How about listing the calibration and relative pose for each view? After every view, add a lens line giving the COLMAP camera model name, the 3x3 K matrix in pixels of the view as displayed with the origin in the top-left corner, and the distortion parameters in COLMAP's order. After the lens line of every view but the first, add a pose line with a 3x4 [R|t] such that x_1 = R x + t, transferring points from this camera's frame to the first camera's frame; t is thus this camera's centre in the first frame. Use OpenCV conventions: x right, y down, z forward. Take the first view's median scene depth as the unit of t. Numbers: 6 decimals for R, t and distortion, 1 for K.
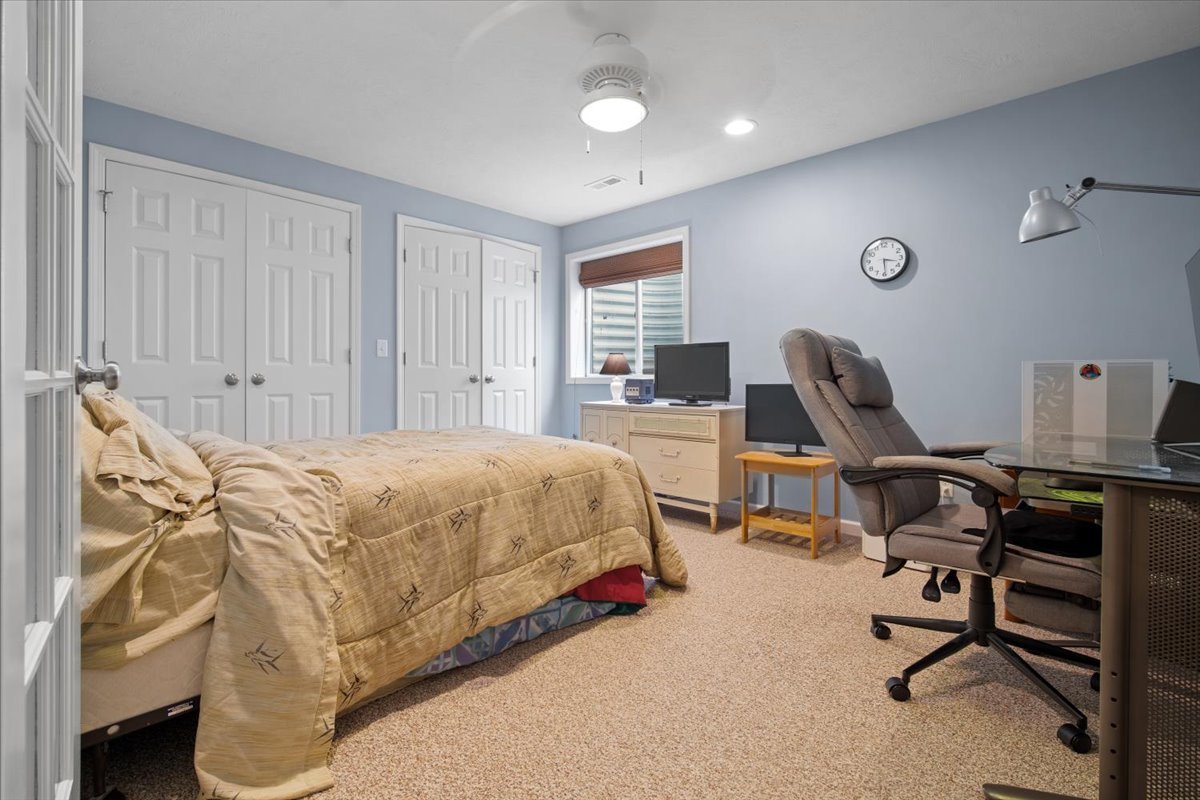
lens RADIAL K [[528.8, 0, 597.6], [0, 528.8, 389.8], [0, 0, 1]] dist [-0.006553, 0.000663]
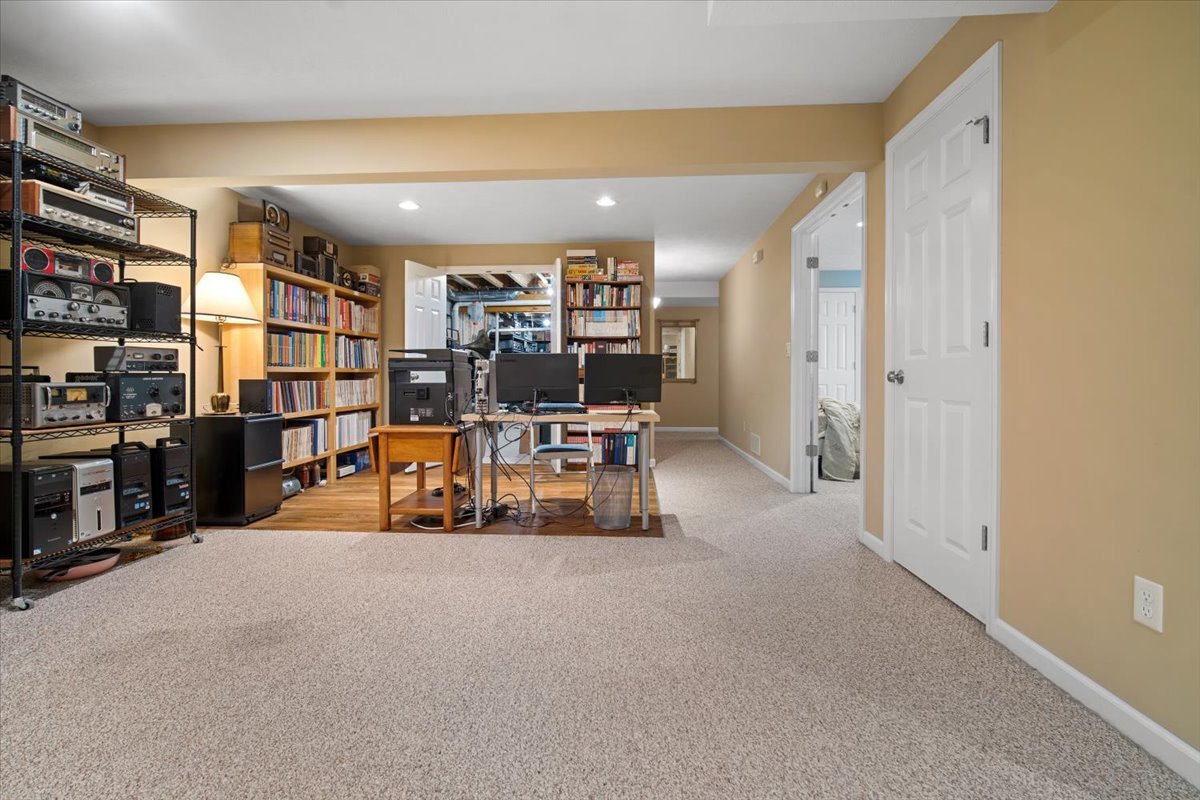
lens RADIAL K [[530.5, 0, 600.6], [0, 530.5, 382.2], [0, 0, 1]] dist [-0.011470, -0.000015]
pose [[0.642457, 0.011295, -0.766239, 0.795510], [-0.017409, 0.999848, 0.000142, 0.036038], [0.766124, 0.013248, 0.642556, -1.840757]]
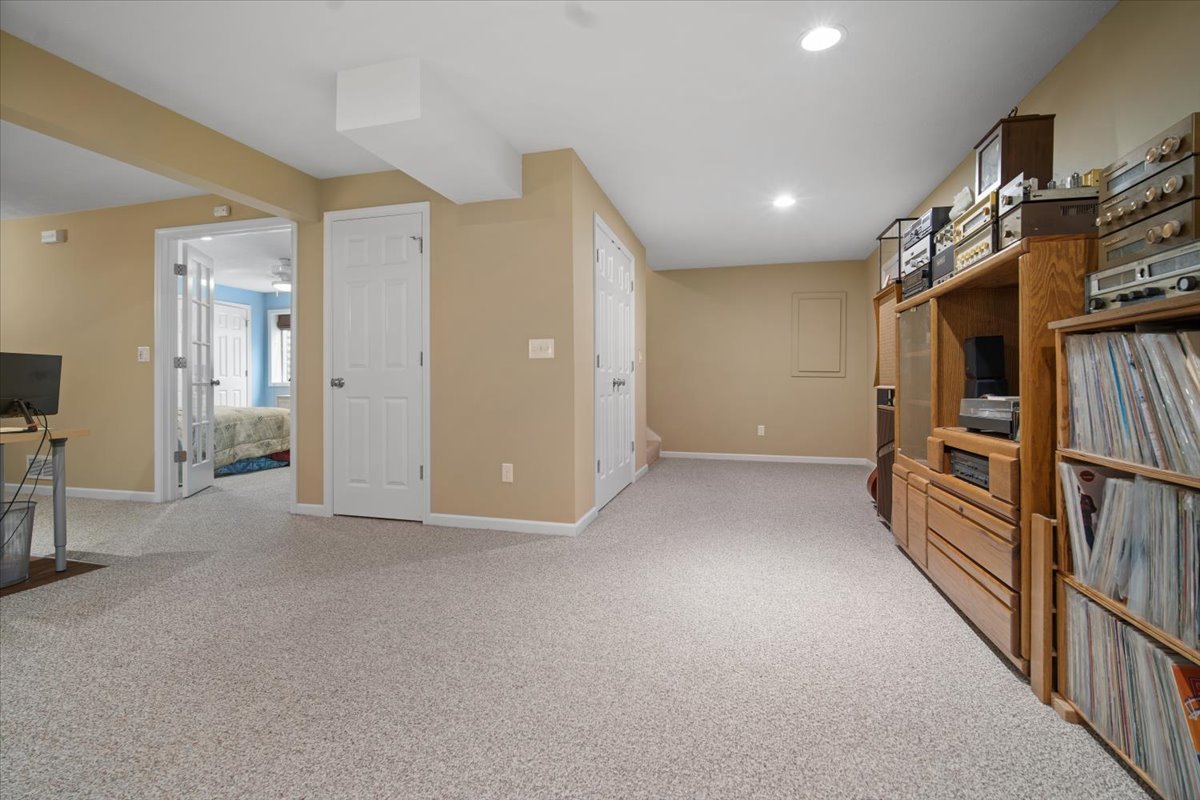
lens RADIAL K [[528.8, 0, 597.6], [0, 528.8, 389.8], [0, 0, 1]] dist [-0.006553, 0.000663]
pose [[0.880201, -0.005481, 0.474569, 0.168689], [0.010186, 0.999921, -0.007344, 0.058242], [-0.474491, 0.011298, 0.880188, -2.515695]]
